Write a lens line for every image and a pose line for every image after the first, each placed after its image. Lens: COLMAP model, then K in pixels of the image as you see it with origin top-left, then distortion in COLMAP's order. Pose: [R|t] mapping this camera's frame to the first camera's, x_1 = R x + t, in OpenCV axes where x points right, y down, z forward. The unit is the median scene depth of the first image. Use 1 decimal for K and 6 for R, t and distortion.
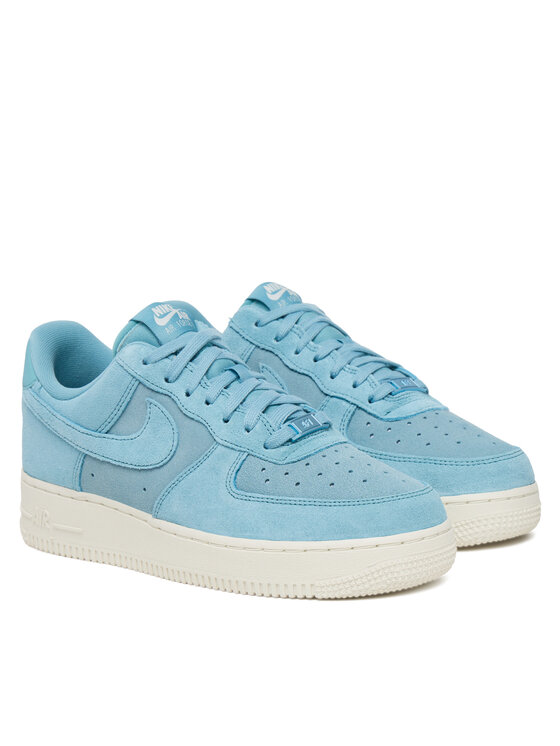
lens RADIAL K [[2194.4, 0, 280.0], [0, 2194.4, 373.0], [0, 0, 1]] dist [-0.070660, -0.048764]
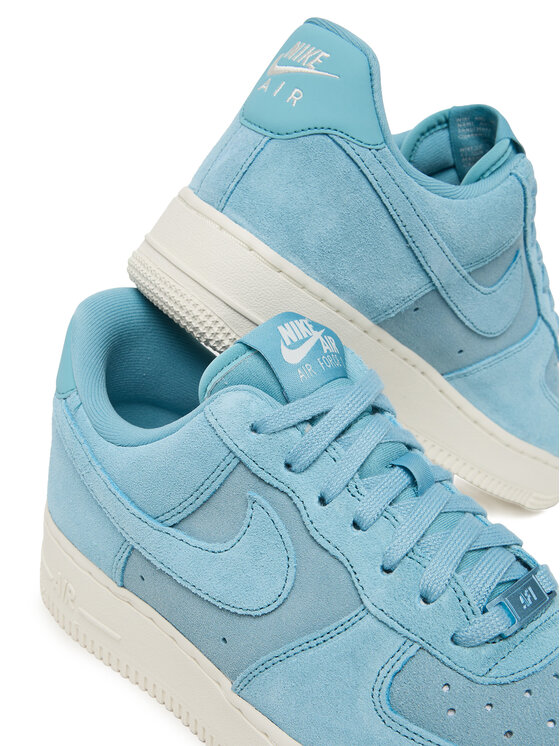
lens RADIAL K [[713.6, 0, 280.0], [0, 713.6, 373.0], [0, 0, 1]] dist [-0.080694, 0.000434]
pose [[0.986360, 0.144829, 0.078218, -0.071615], [-0.160996, 0.947772, 0.275333, -0.069919], [-0.034256, -0.284171, 0.958162, 0.829650]]
